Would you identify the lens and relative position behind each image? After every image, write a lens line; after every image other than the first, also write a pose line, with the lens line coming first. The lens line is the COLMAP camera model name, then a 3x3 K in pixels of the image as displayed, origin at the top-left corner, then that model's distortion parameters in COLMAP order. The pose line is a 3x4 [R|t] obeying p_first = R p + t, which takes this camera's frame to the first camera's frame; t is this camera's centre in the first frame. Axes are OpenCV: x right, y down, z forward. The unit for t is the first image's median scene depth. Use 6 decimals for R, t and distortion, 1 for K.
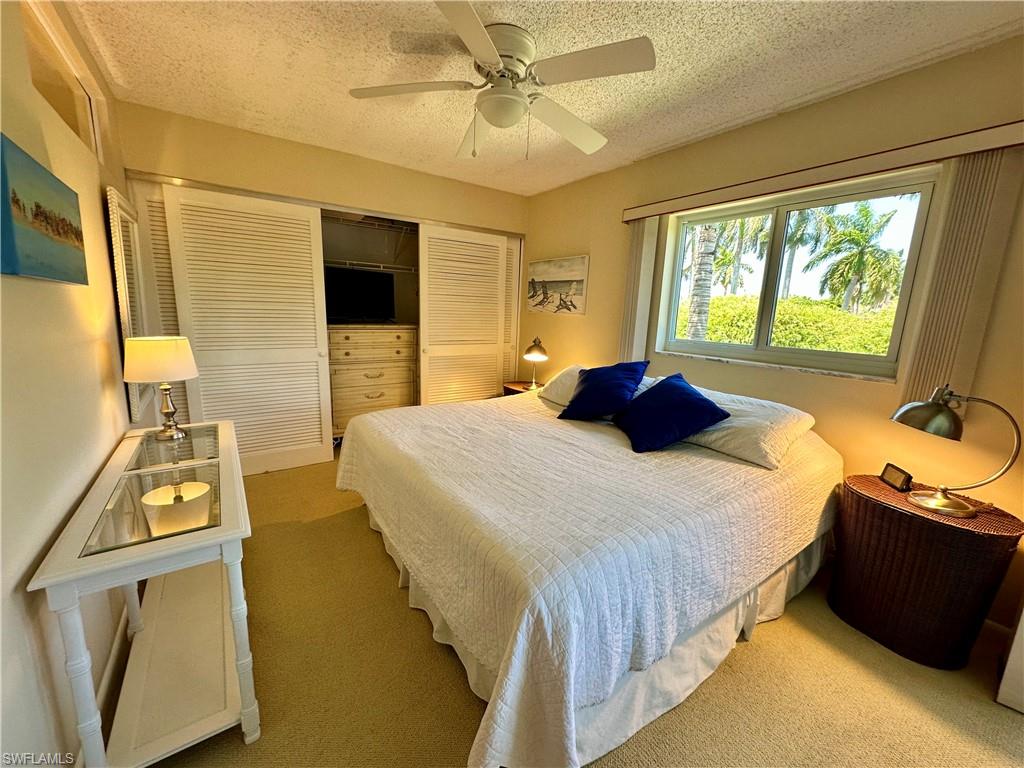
lens RADIAL K [[407.8, 0, 513.2], [0, 407.8, 384.5], [0, 0, 1]] dist [-0.000011, 0.000349]
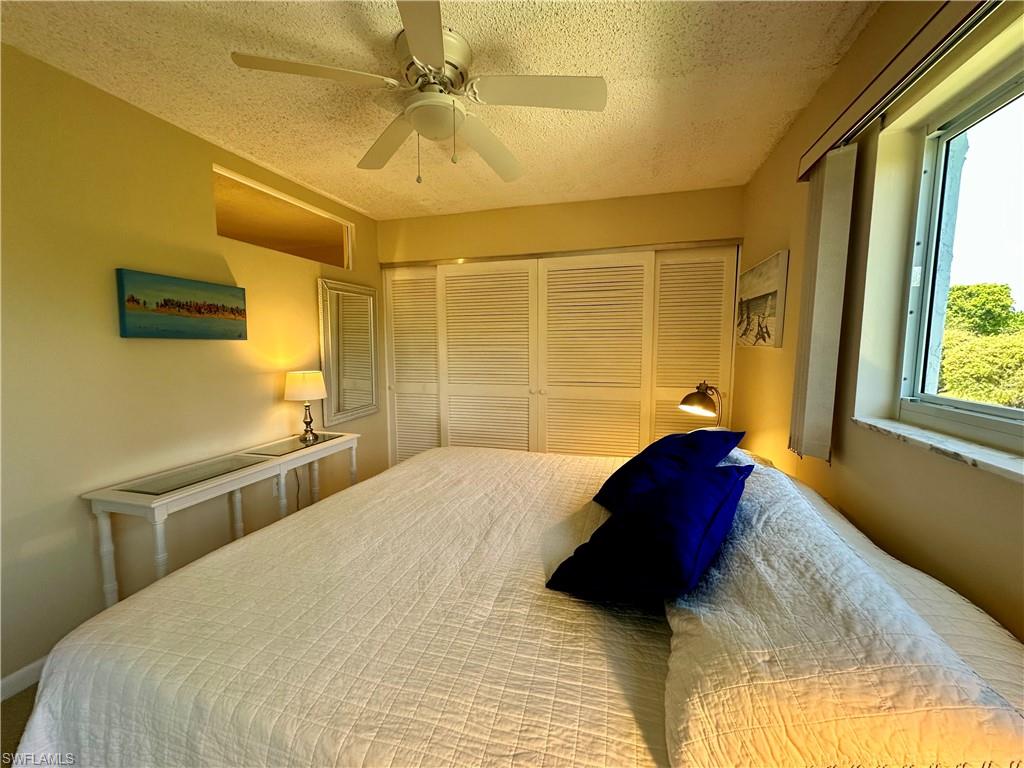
lens RADIAL K [[407.8, 0, 513.2], [0, 407.8, 384.5], [0, 0, 1]] dist [-0.000011, 0.000349]
pose [[0.627558, 0.039996, -0.777542, 0.788135], [-0.114951, 0.992495, -0.041725, -0.091595], [0.770037, 0.115564, 0.627445, 0.646465]]
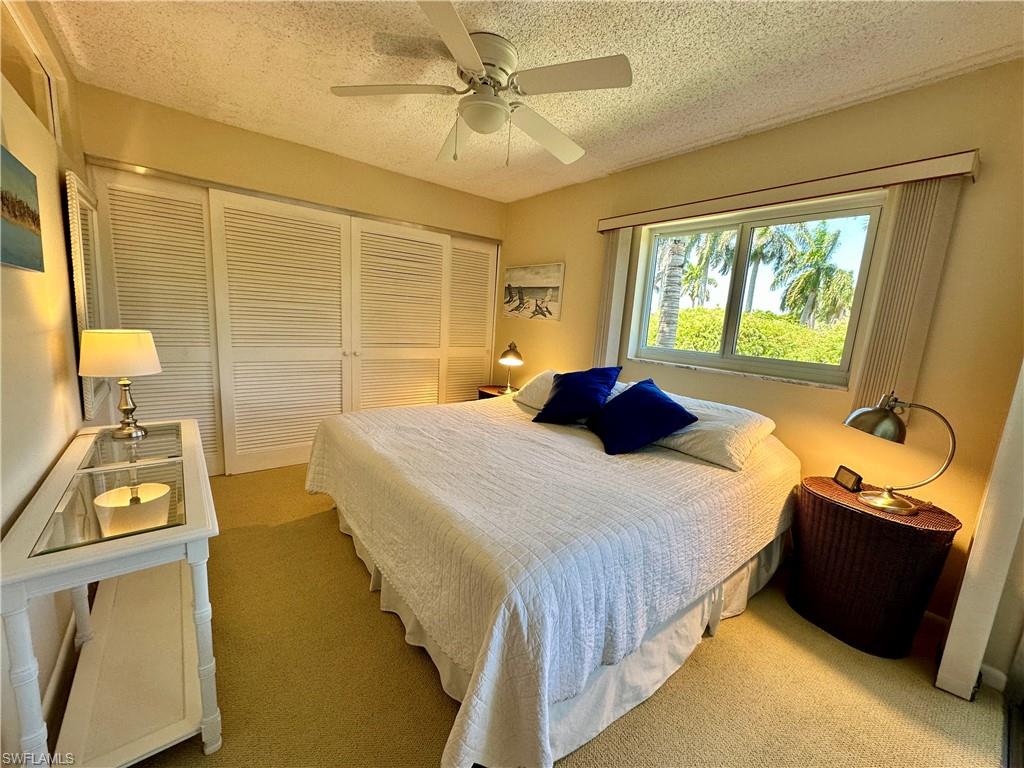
lens RADIAL K [[407.8, 0, 513.2], [0, 407.8, 384.5], [0, 0, 1]] dist [-0.000011, 0.000349]
pose [[0.997683, 0.016816, 0.065926, -0.009922], [-0.015738, 0.999734, -0.016830, 0.013073], [-0.066192, 0.015753, 0.997683, -0.011164]]
